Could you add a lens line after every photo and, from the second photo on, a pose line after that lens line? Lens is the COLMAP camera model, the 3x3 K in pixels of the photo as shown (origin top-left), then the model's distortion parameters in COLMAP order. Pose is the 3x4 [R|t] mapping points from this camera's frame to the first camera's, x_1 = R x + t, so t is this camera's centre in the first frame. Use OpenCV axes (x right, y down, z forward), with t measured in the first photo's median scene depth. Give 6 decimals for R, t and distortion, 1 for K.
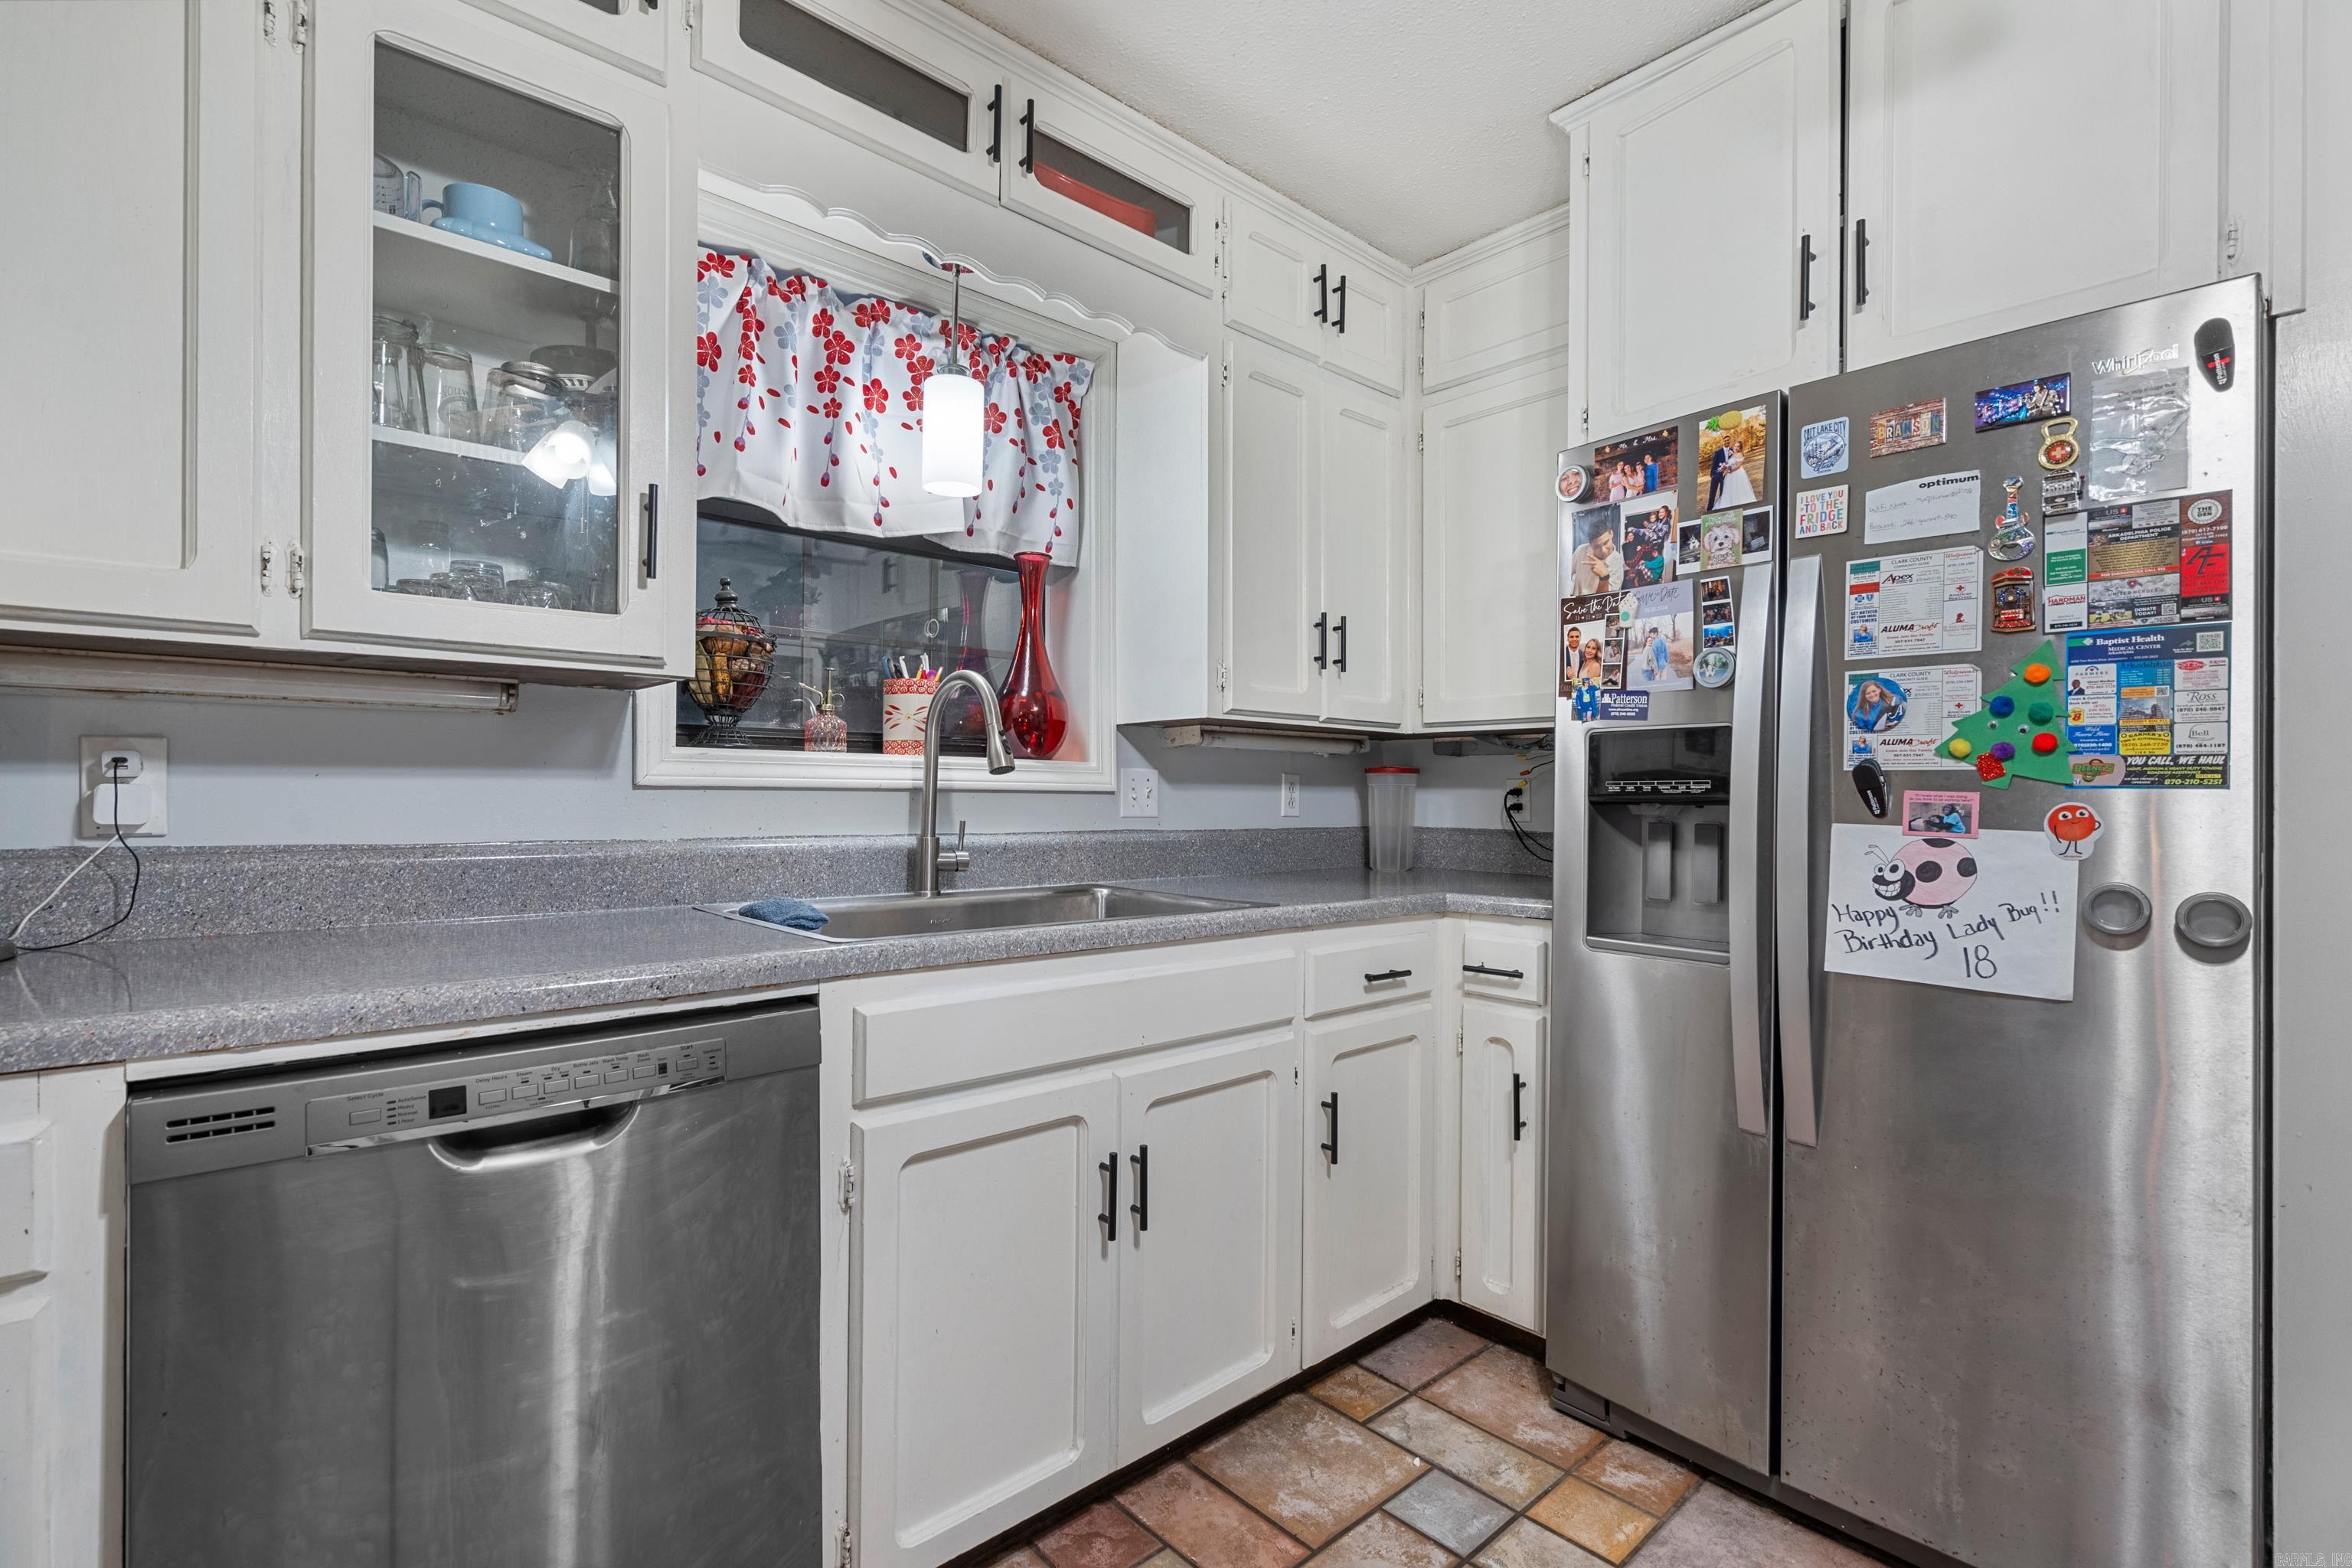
lens RADIAL K [[1079.1, 0, 1173.9], [0, 1079.1, 797.1], [0, 0, 1]] dist [-0.005302, 0.002711]
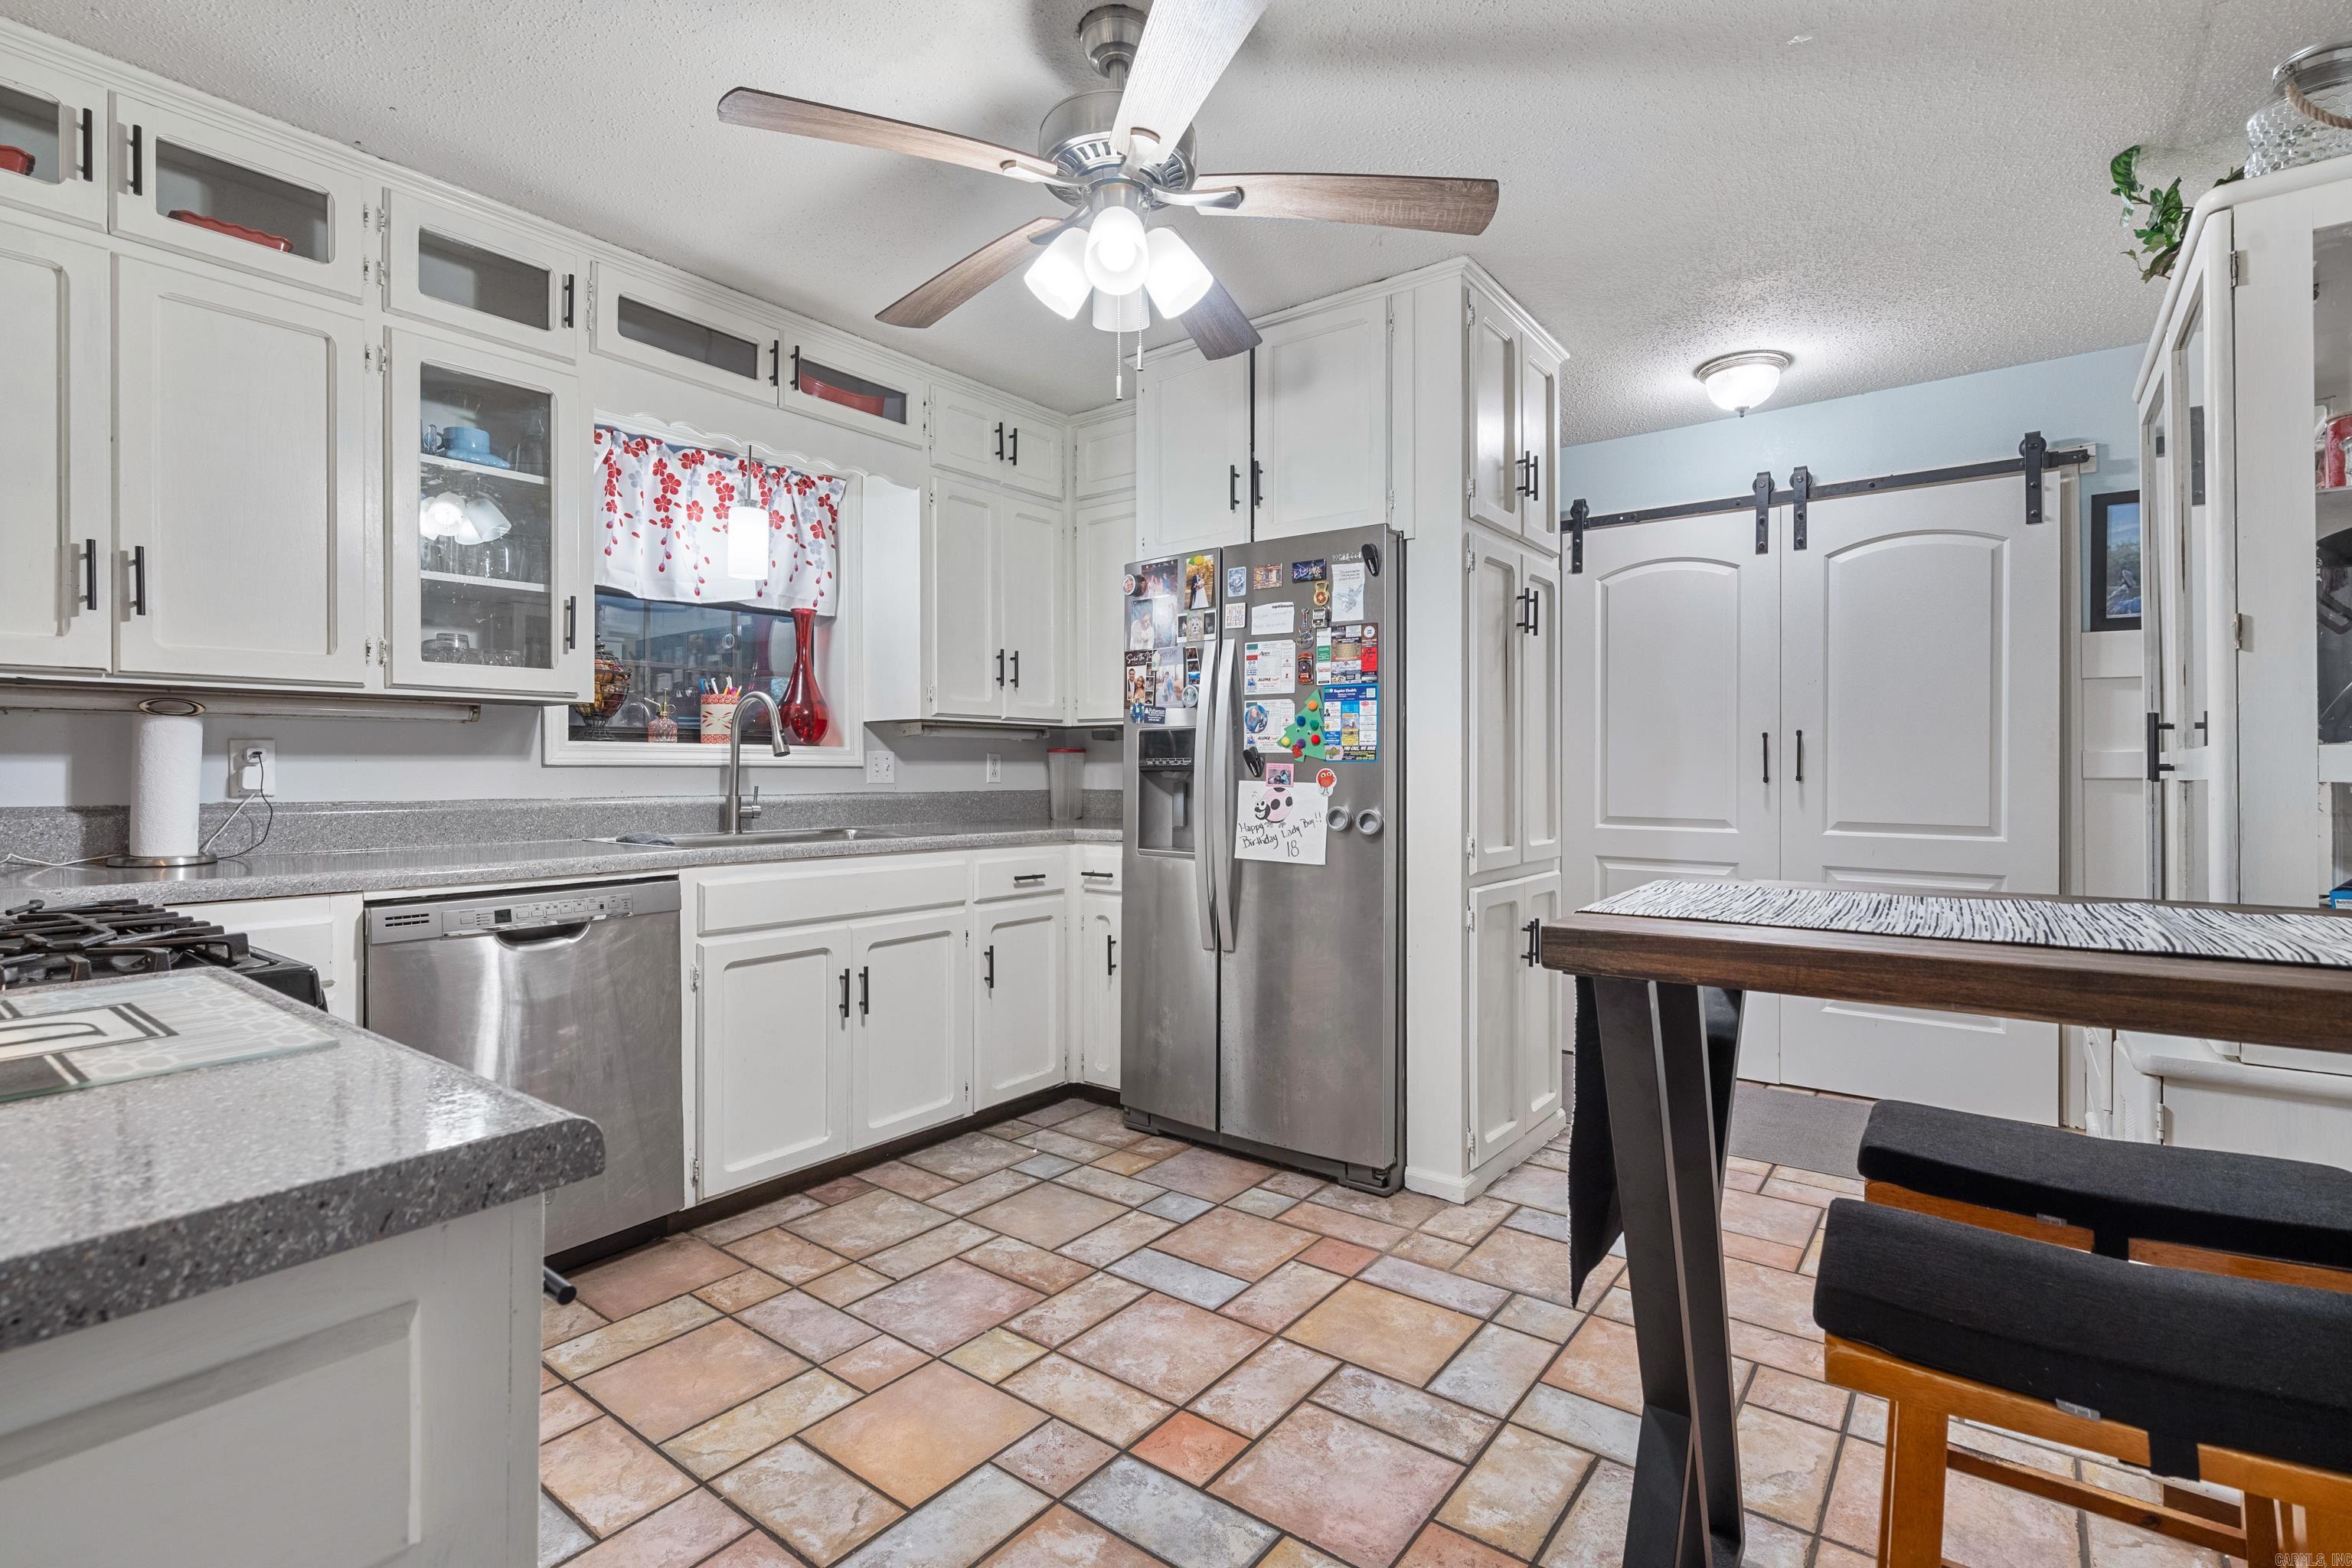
lens RADIAL K [[1079.1, 0, 1175.5], [0, 1079.1, 767.7], [0, 0, 1]] dist [-0.005302, 0.002711]
pose [[0.983517, -0.007690, 0.180654, 0.135801], [0.008217, 0.999964, -0.002169, 0.004156], [-0.180630, 0.003618, 0.983544, -0.735222]]
